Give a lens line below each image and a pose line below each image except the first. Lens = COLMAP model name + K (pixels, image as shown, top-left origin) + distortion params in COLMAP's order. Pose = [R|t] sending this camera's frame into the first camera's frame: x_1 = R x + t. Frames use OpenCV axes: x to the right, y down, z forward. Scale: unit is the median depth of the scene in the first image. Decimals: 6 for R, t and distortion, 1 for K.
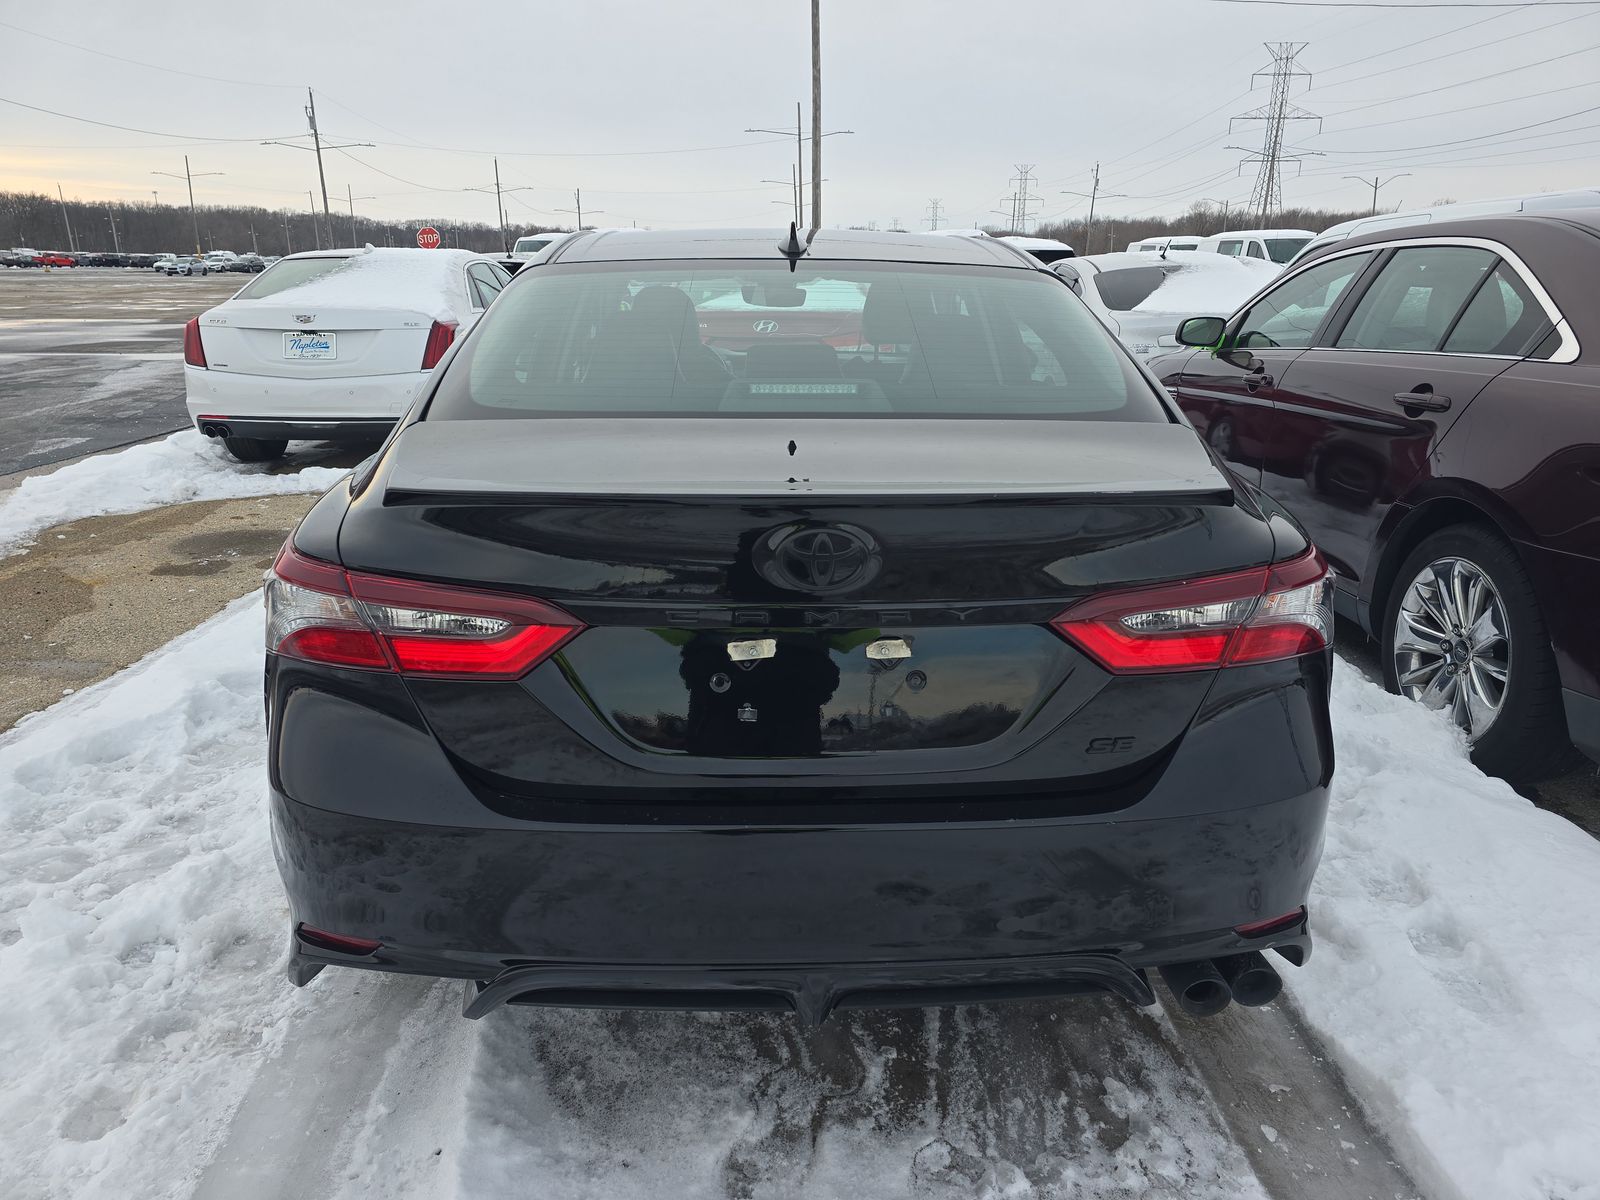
lens RADIAL K [[1071.0, 0, 803.7], [0, 1071.0, 603.1], [0, 0, 1]] dist [-0.002166, -0.003404]
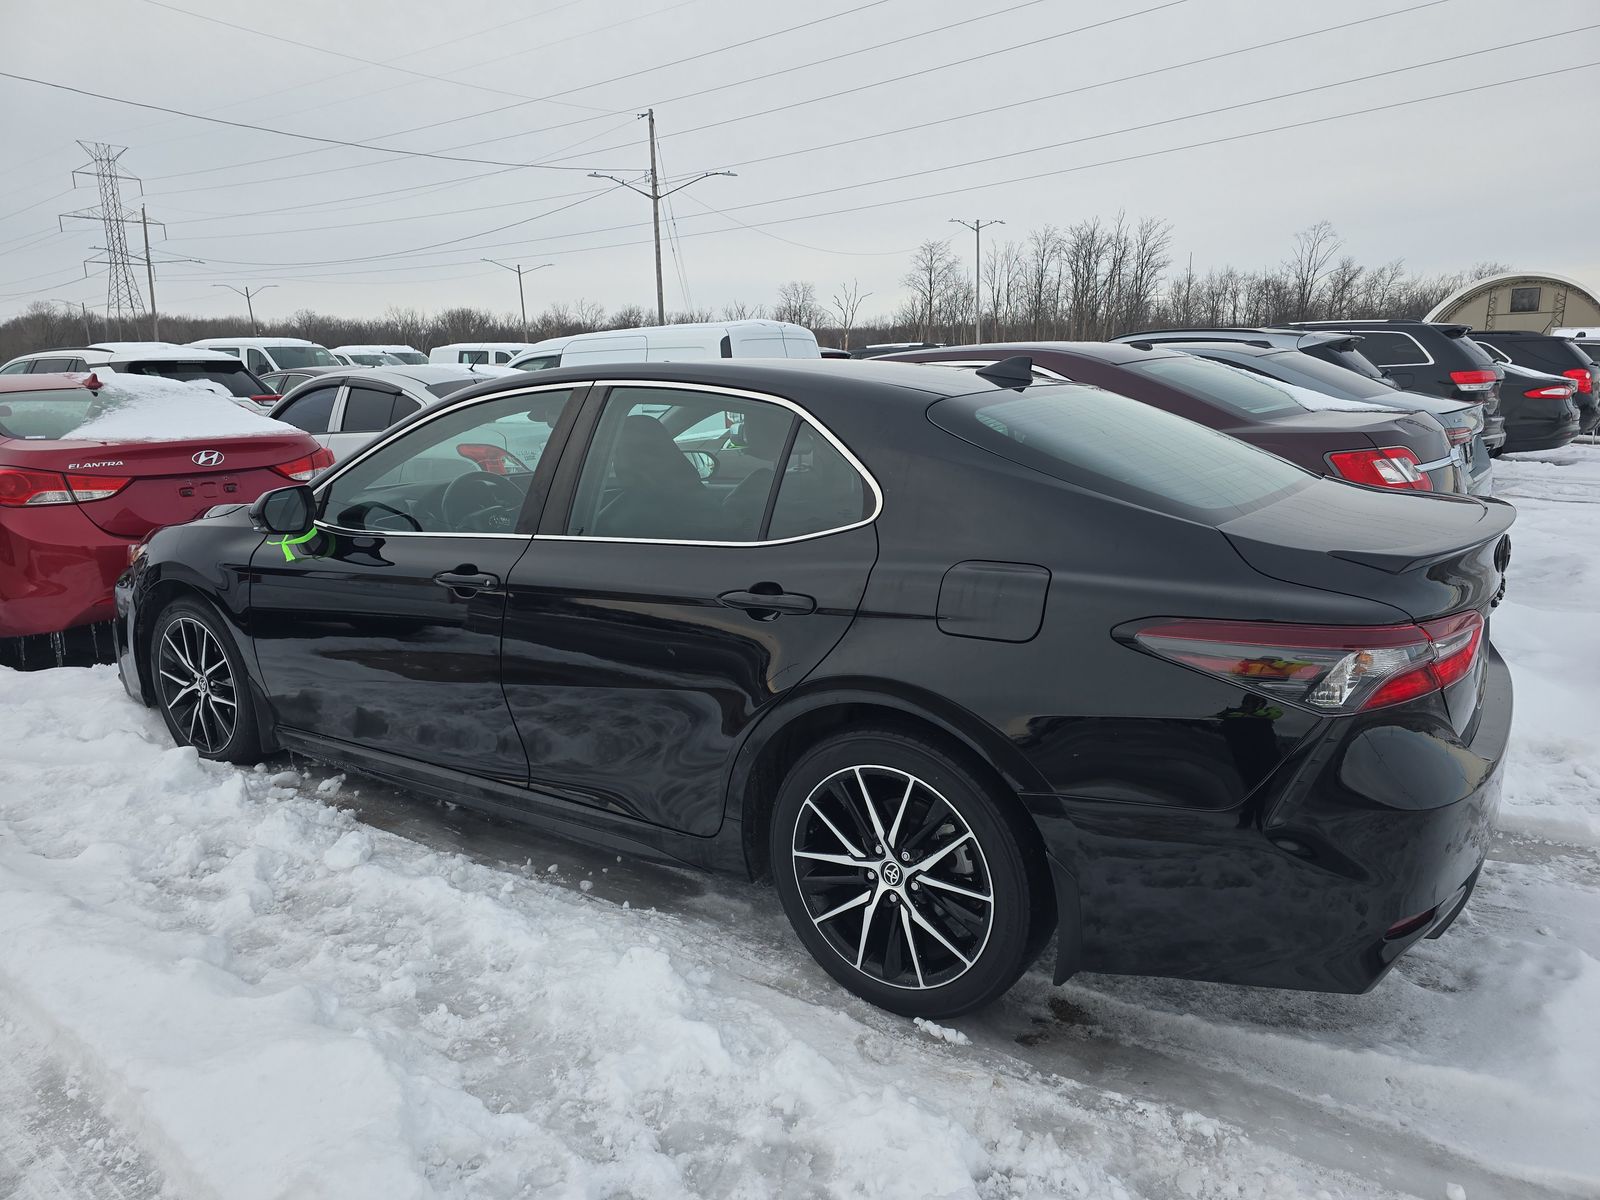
lens RADIAL K [[1071.0, 0, 804.2], [0, 1071.0, 596.5], [0, 0, 1]] dist [-0.002166, -0.003404]
pose [[0.588033, -0.174255, 0.789843, -1.539957], [0.249515, 0.967972, 0.027792, -0.234701], [-0.769389, 0.180735, 0.612679, 0.608541]]
